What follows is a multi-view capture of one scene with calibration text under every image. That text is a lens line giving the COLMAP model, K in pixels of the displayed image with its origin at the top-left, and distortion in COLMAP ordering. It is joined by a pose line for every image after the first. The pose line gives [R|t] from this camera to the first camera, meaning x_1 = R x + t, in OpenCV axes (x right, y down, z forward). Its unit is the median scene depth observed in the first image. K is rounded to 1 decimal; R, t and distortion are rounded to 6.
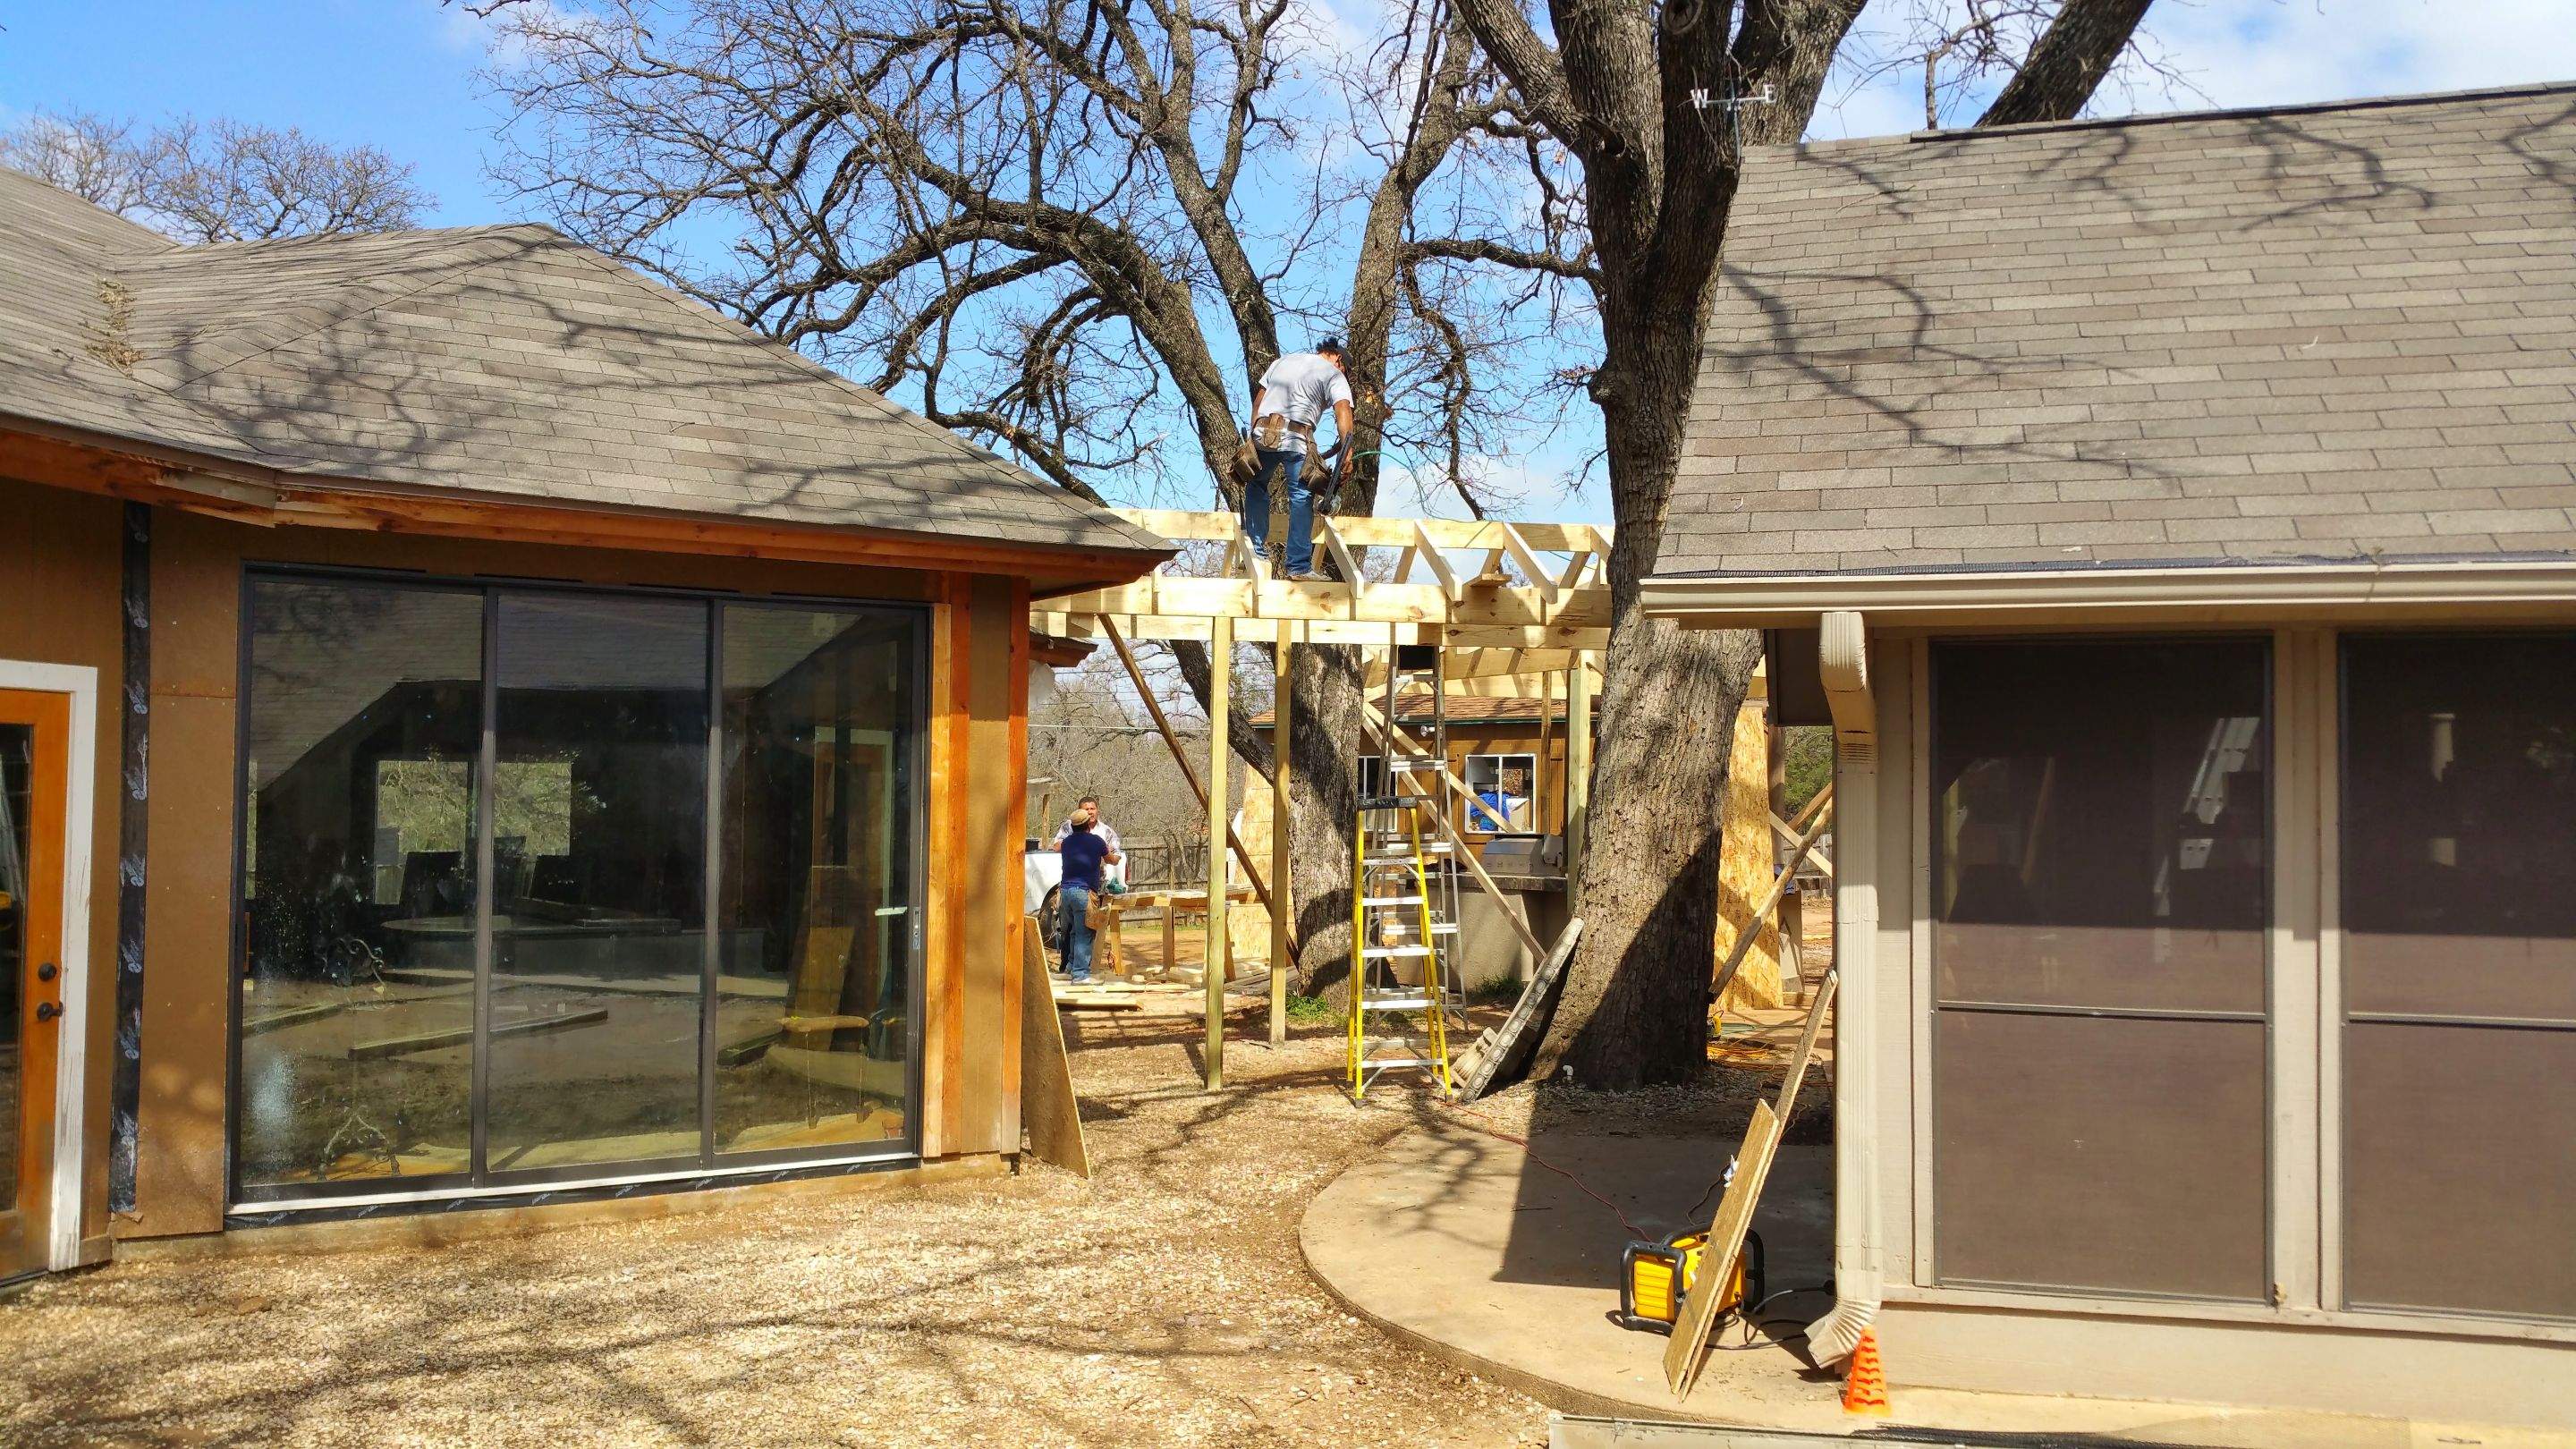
lens RADIAL K [[2089.6, 0, 1290.9], [0, 2089.6, 736.5], [0, 0, 1]] dist [0.160116, -0.356419]
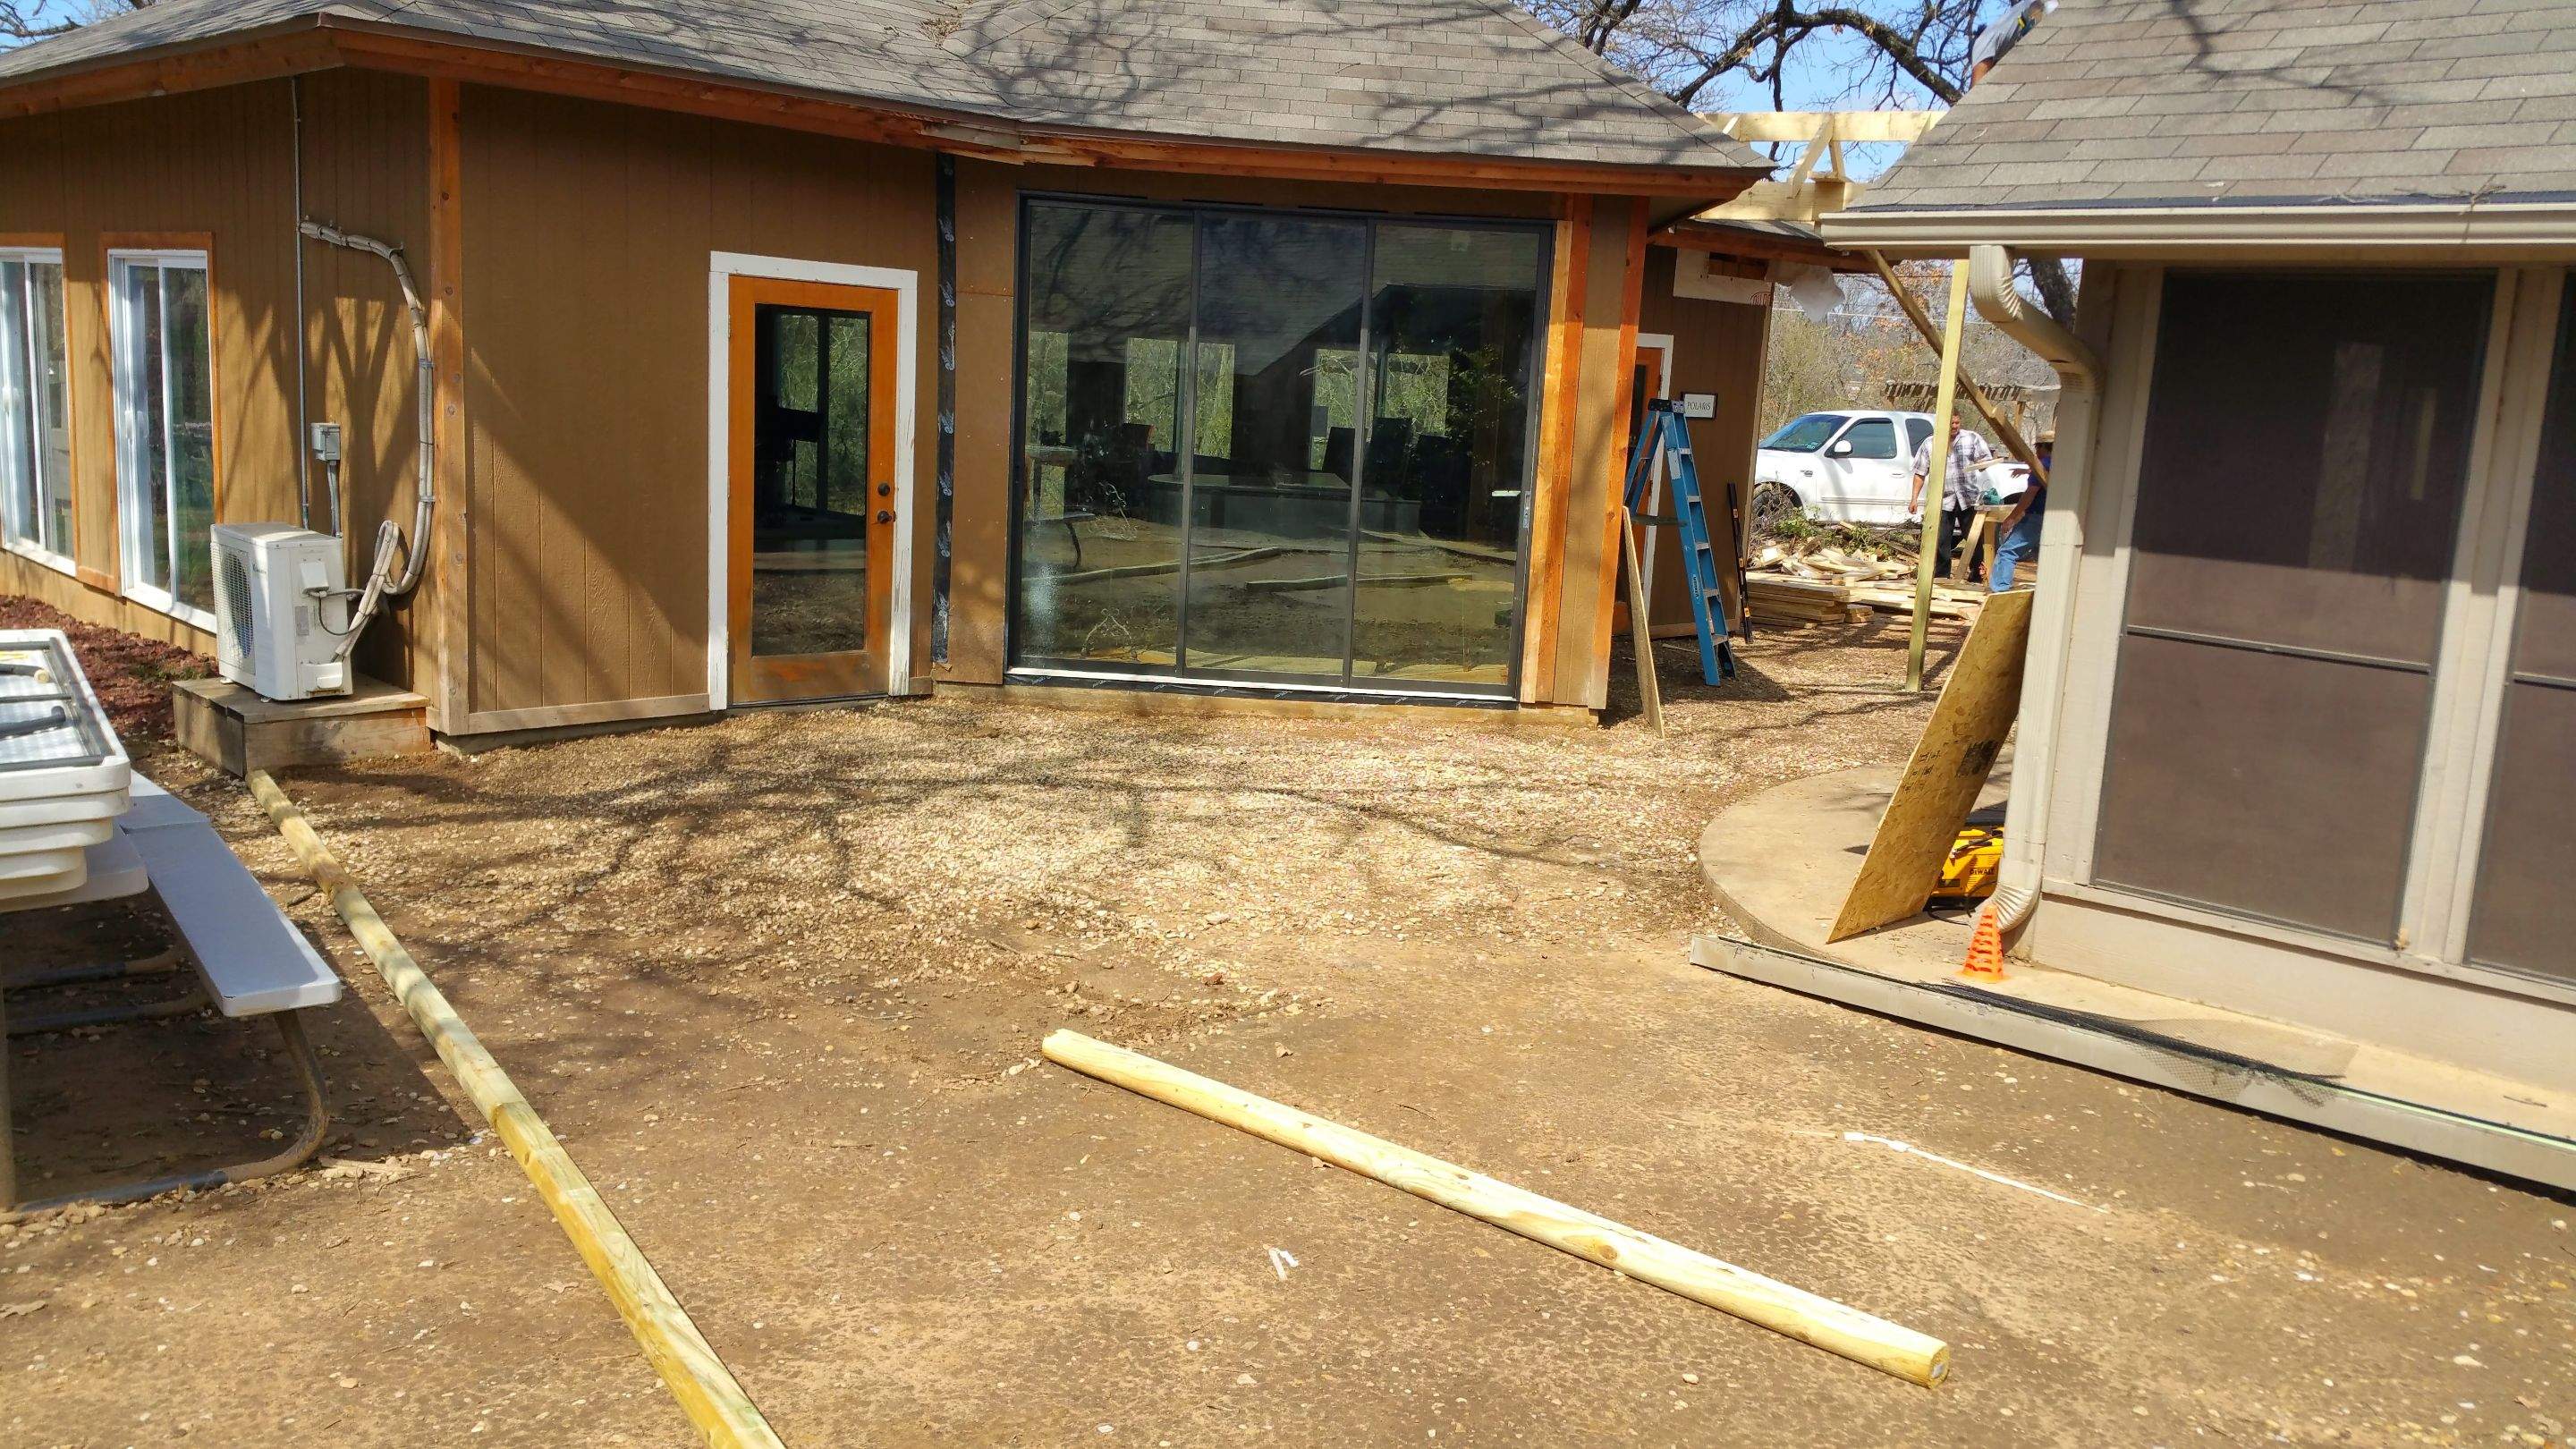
lens RADIAL K [[2065.0, 0, 1294.0], [0, 2065.0, 746.1], [0, 0, 1]] dist [0.154104, -0.278553]
pose [[0.860462, 0.128020, -0.493170, 0.338102], [-0.030492, 0.979124, 0.200965, -0.009576], [0.508601, -0.157885, 0.846402, -0.073269]]
